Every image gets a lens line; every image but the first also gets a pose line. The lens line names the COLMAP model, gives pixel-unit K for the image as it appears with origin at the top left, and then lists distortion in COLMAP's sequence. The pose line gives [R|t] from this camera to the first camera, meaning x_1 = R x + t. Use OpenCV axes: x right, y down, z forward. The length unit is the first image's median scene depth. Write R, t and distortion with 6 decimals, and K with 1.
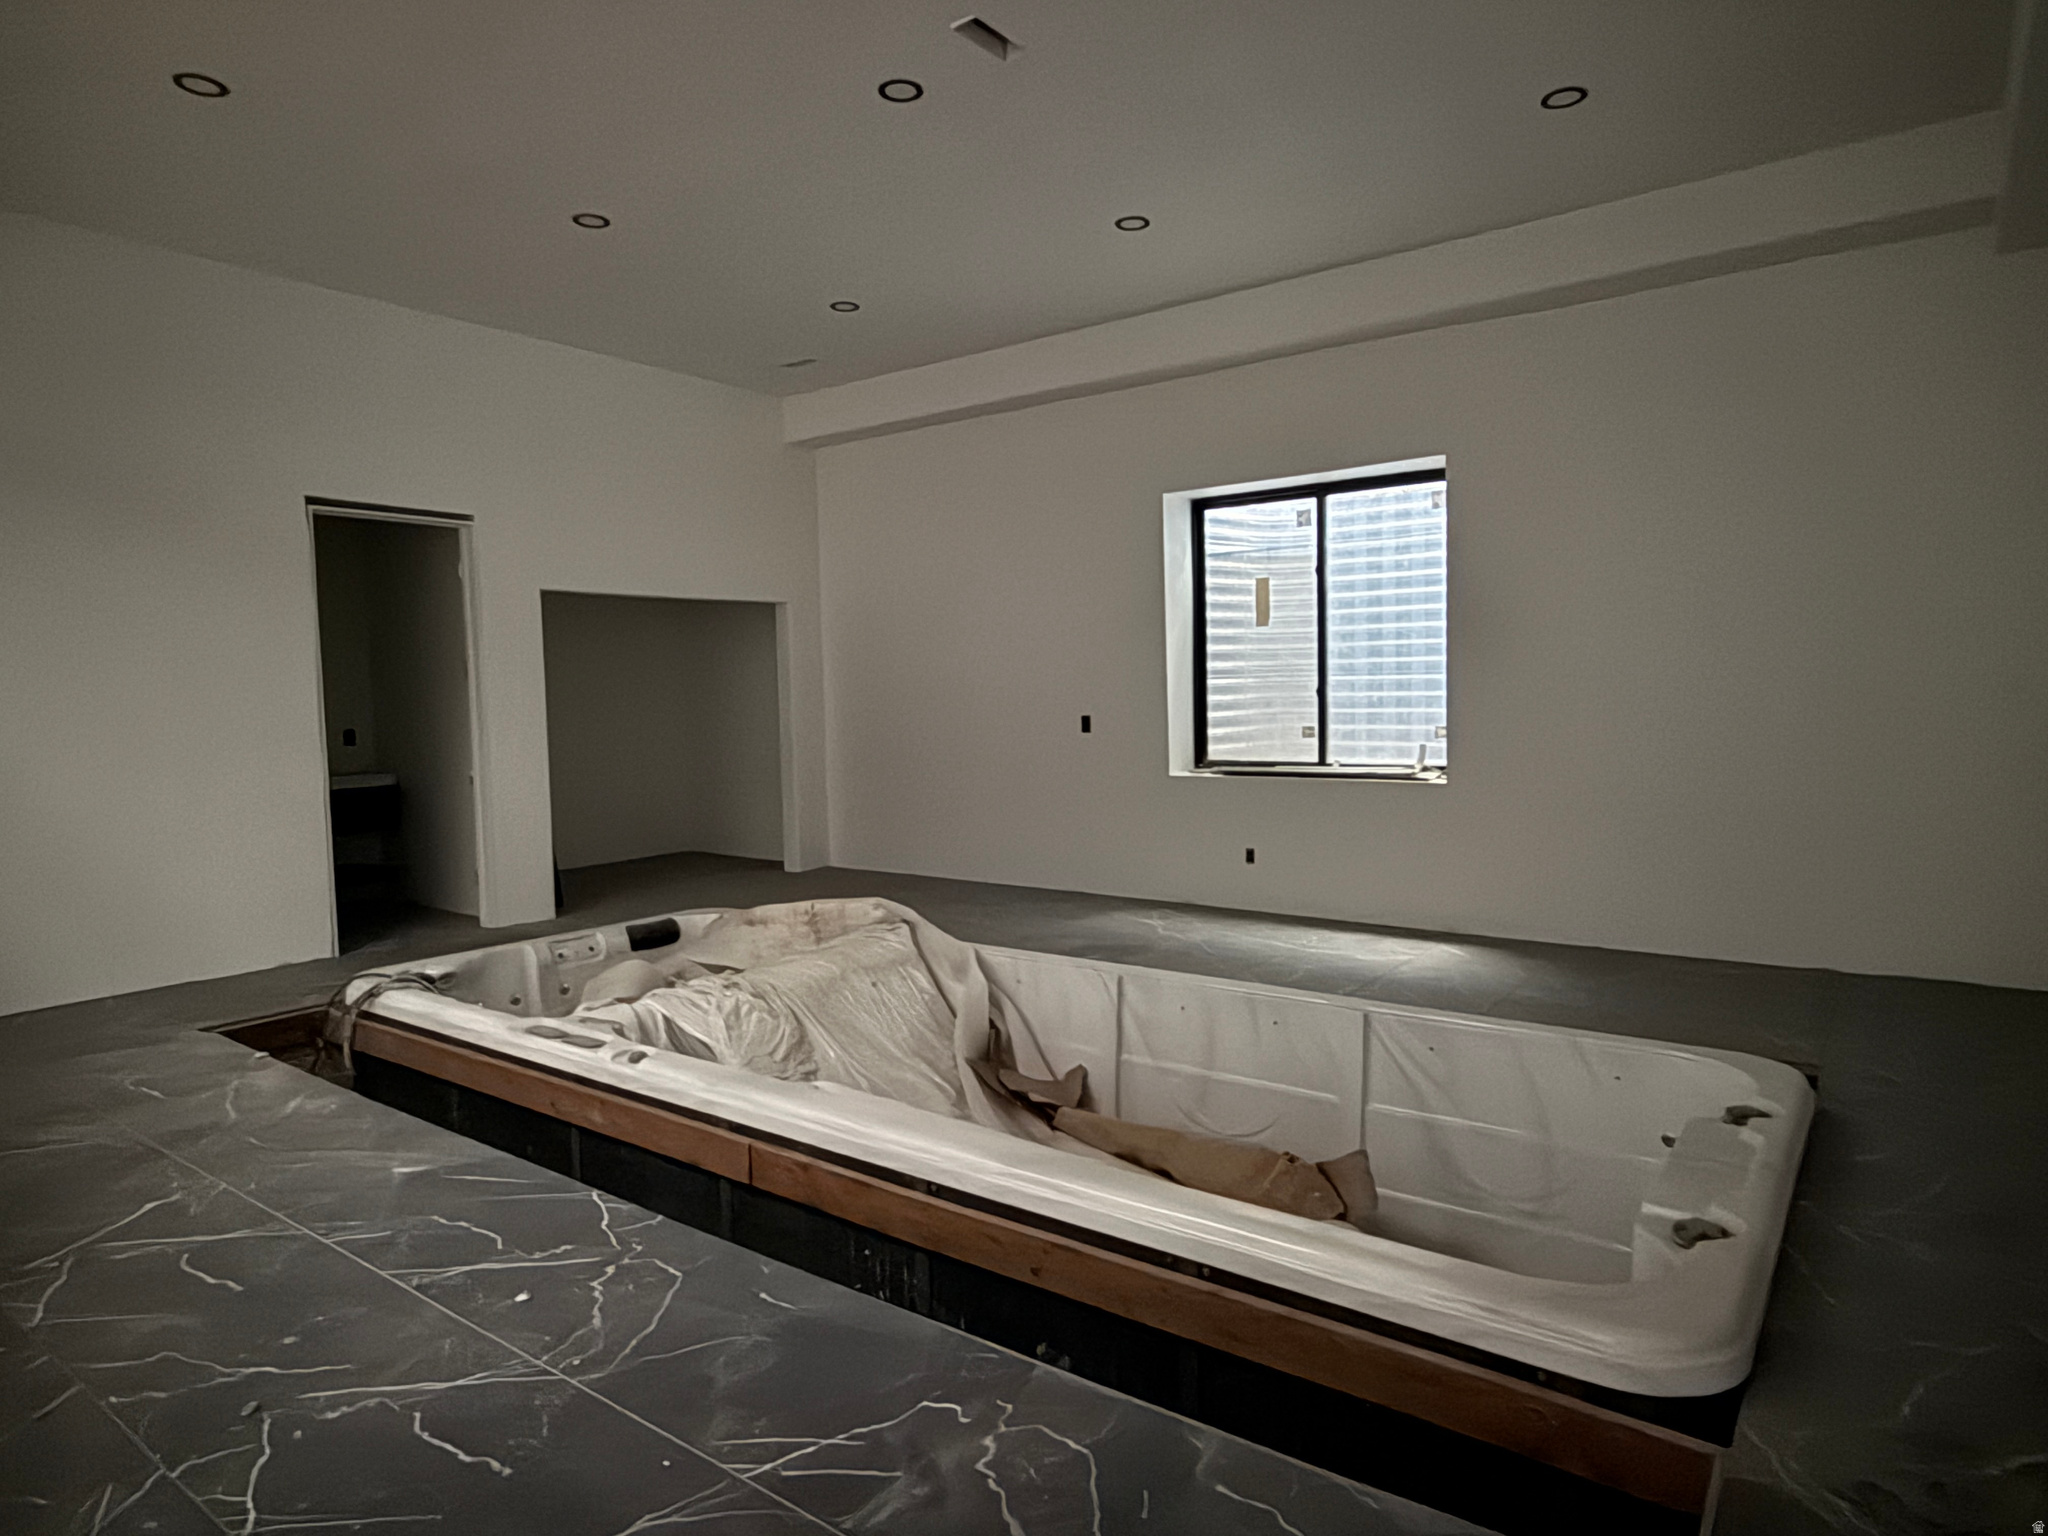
lens RADIAL K [[1218.6, 0, 1024.0], [0, 1218.6, 768.0], [0, 0, 1]] dist [-0.012522, -0.000583]
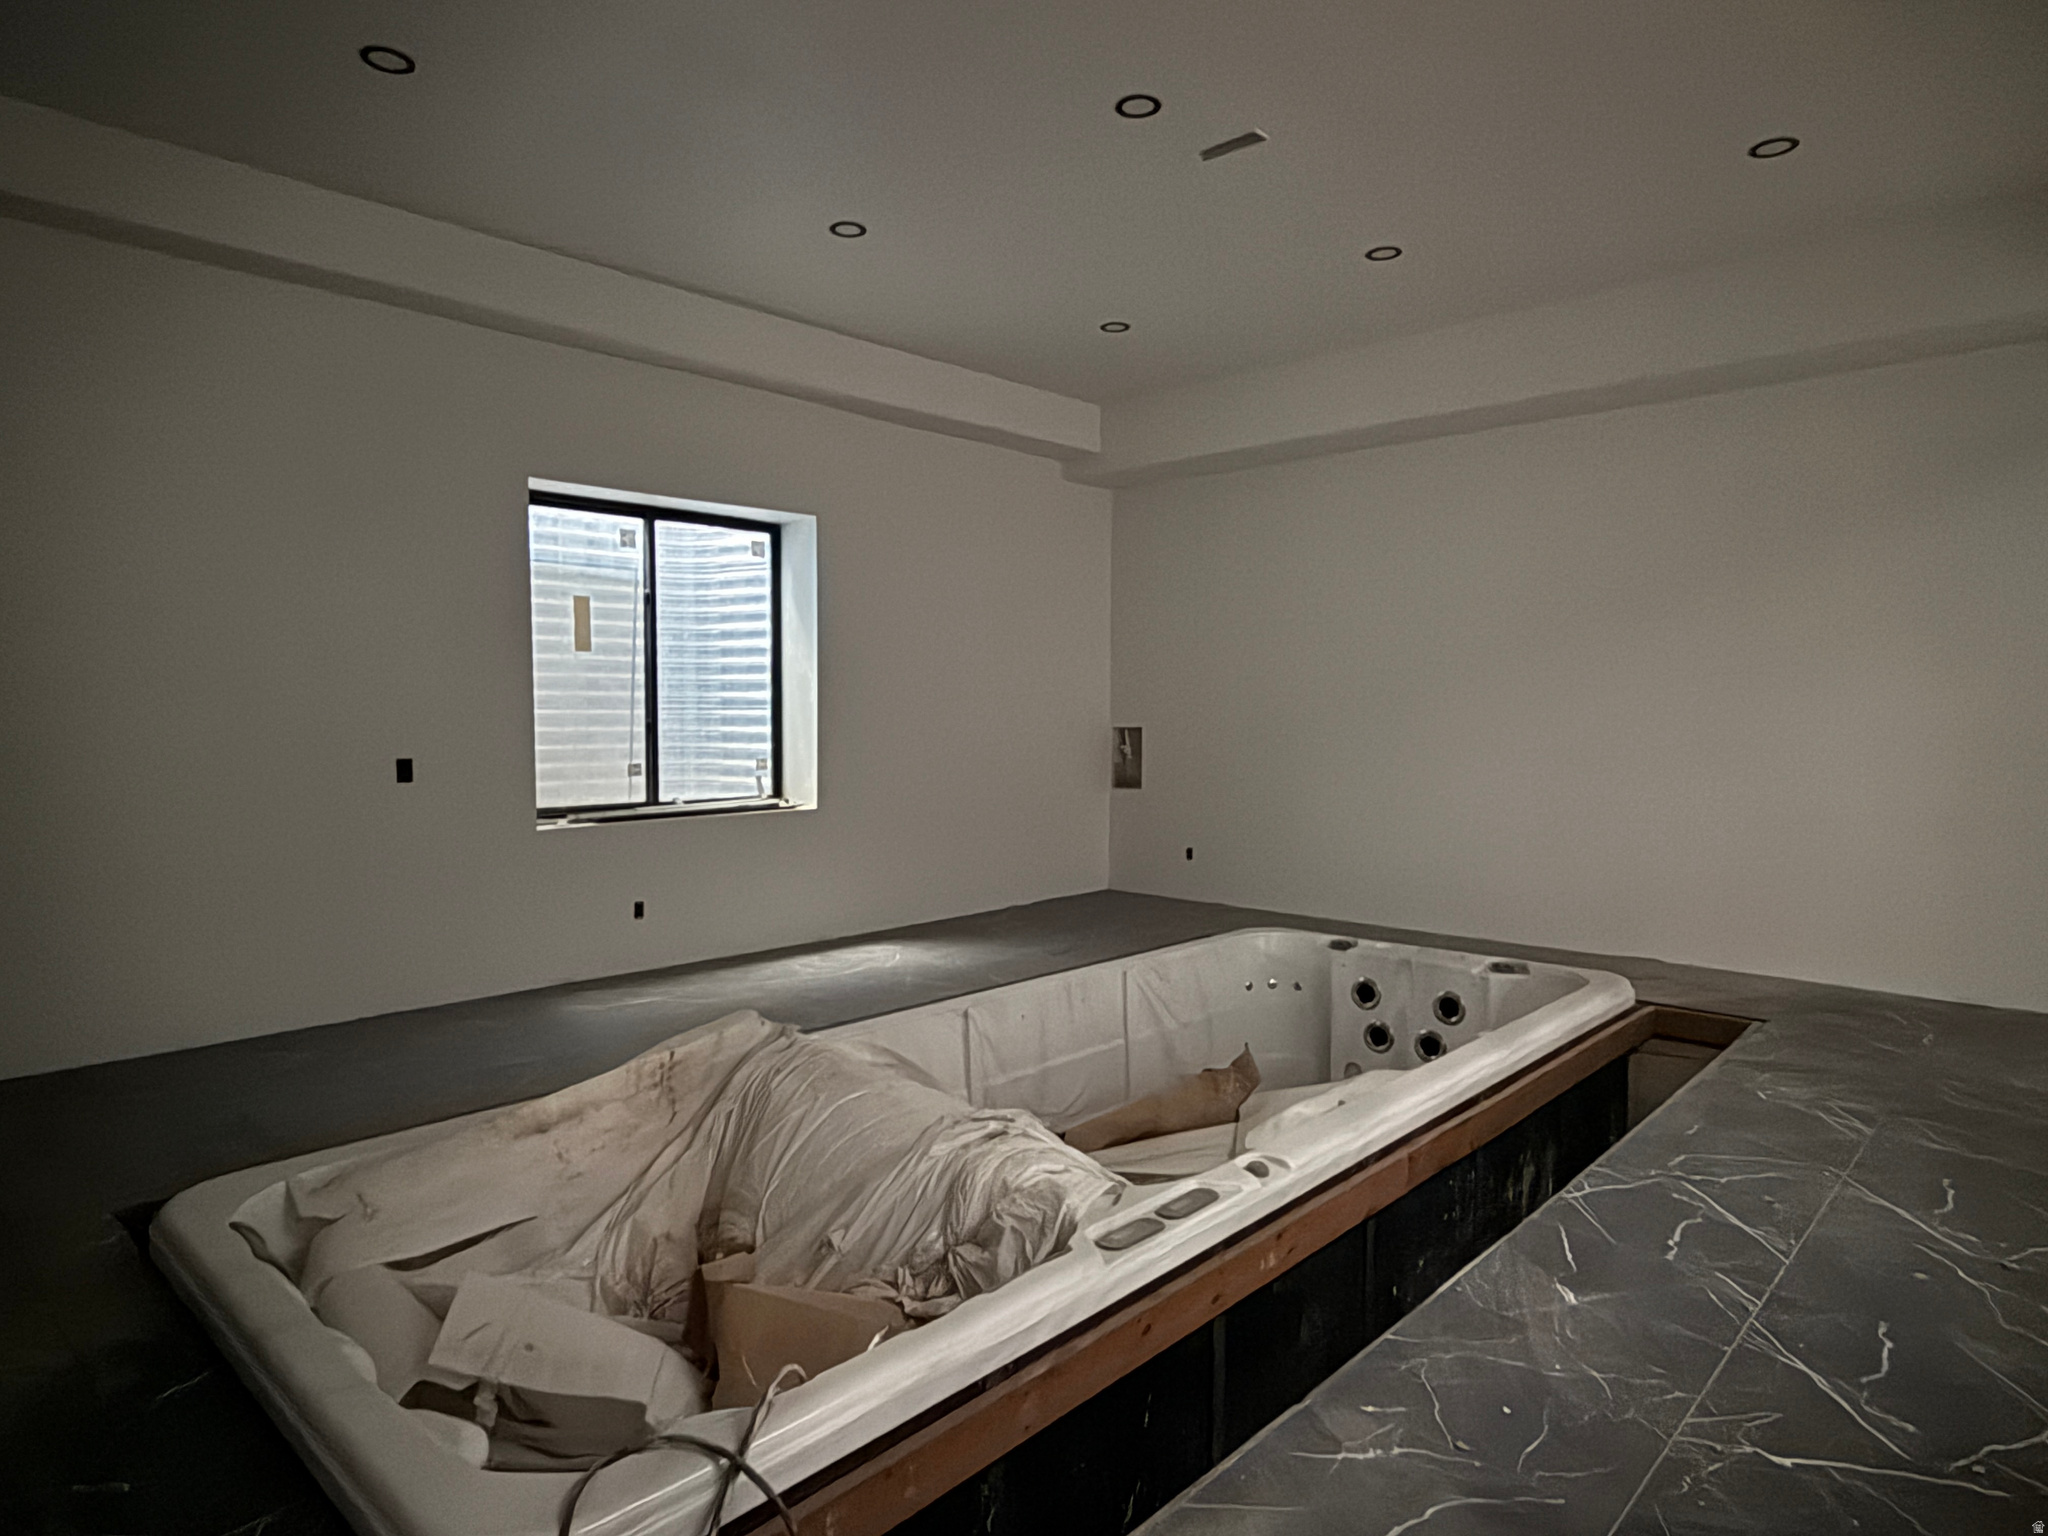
lens RADIAL K [[1218.6, 0, 1024.0], [0, 1218.6, 768.0], [0, 0, 1]] dist [-0.012522, -0.000583]
pose [[0.113965, -0.035417, 0.992853, -0.664489], [0.067635, 0.997322, 0.027813, -0.037182], [-0.991180, 0.063982, 0.116056, 0.610671]]
